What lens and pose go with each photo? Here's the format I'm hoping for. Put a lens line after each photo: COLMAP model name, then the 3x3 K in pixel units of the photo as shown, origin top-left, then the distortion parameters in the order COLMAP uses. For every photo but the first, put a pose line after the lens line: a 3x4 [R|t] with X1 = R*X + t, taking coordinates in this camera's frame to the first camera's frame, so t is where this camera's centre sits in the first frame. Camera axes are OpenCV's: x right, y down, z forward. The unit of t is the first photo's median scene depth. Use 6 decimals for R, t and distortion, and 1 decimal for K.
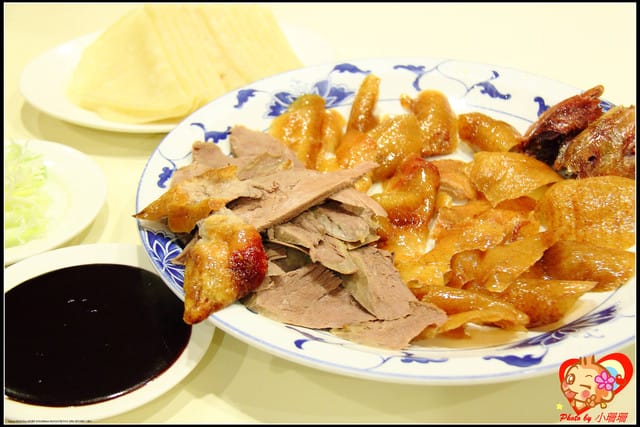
lens RADIAL K [[1072.9, 0, 319.3], [0, 1072.9, 212.0], [0, 0, 1]] dist [0.104813, 0.000000]
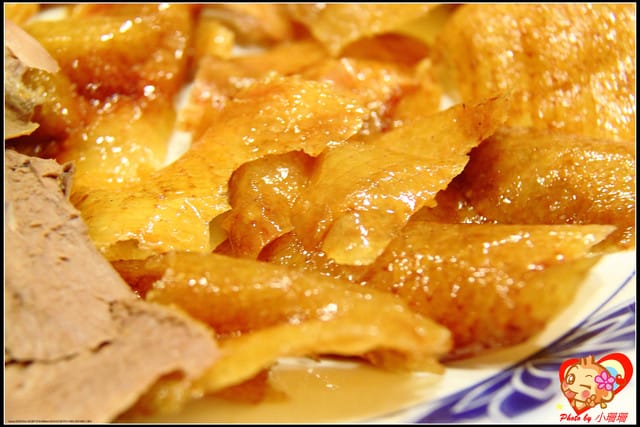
lens RADIAL K [[1487.7, 0, 320.1], [0, 1487.7, 213.5], [0, 0, 1]] dist [-0.065362, 0.000000]
pose [[0.985778, -0.032607, 0.164857, 0.069798], [0.024289, 0.998340, 0.052222, 0.030249], [-0.166286, -0.047475, 0.984934, 0.498080]]
